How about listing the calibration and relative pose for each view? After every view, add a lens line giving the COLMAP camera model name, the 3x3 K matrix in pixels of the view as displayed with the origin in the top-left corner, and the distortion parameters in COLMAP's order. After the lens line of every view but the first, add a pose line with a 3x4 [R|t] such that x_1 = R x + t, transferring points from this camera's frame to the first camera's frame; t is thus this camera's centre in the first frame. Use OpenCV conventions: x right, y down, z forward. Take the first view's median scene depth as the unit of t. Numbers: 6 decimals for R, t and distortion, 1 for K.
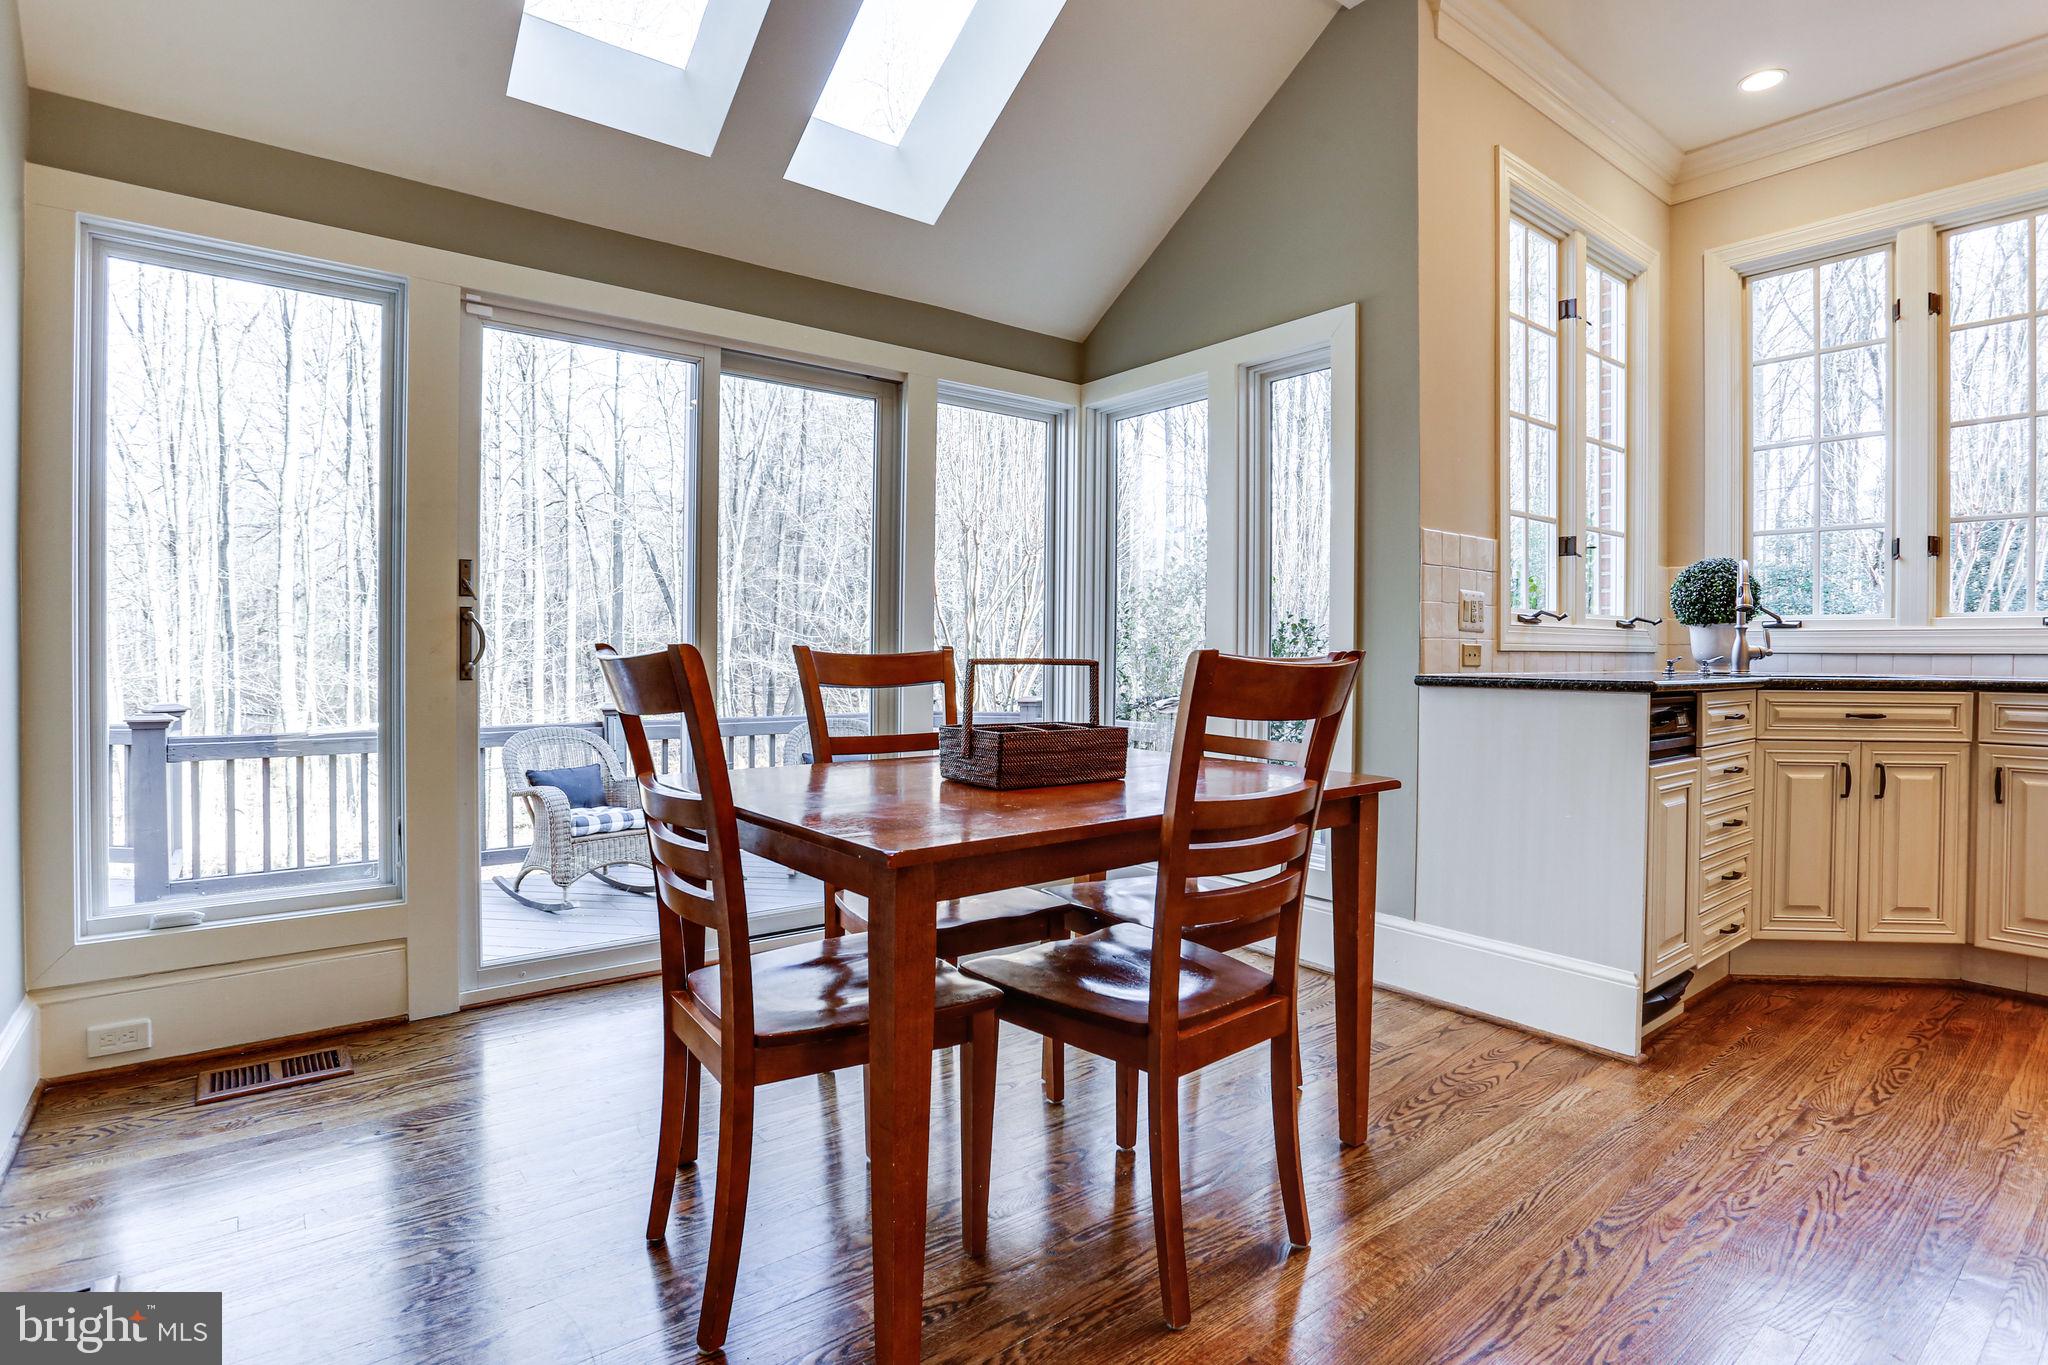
lens RADIAL K [[1001.6, 0, 1022.1], [0, 1001.6, 661.2], [0, 0, 1]] dist [-0.070085, 0.030518]
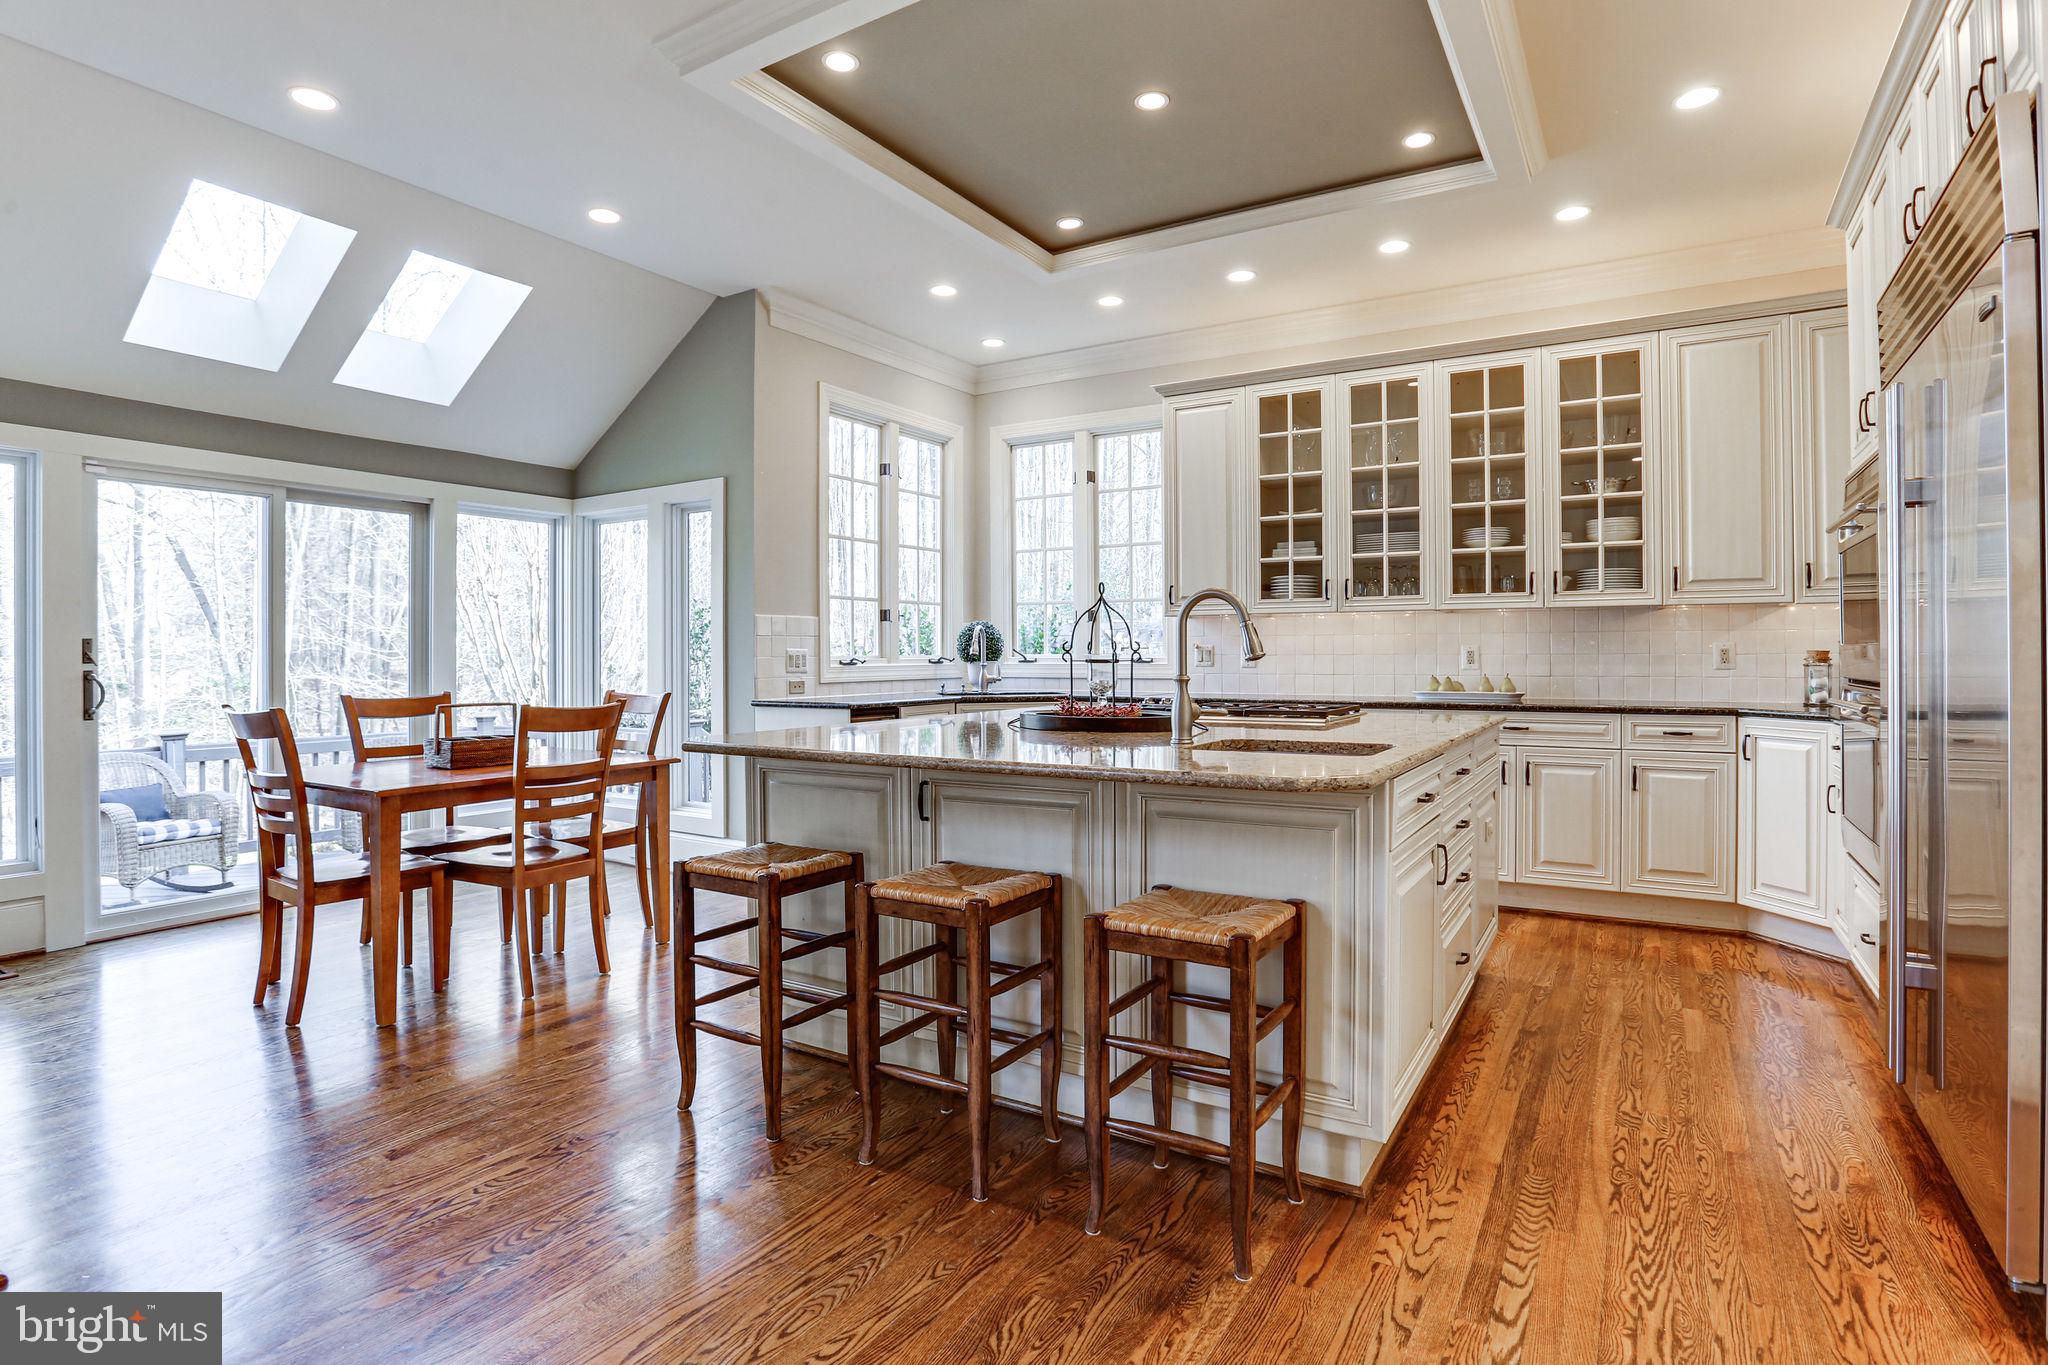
lens RADIAL K [[1029.6, 0, 1019.7], [0, 1029.6, 653.6], [0, 0, 1]] dist [-0.052897, 0.021361]
pose [[0.941405, -0.010604, 0.337111, 0.222952], [0.013580, 0.999887, -0.006472, -0.046930], [-0.337004, 0.010671, 0.941443, -0.802146]]
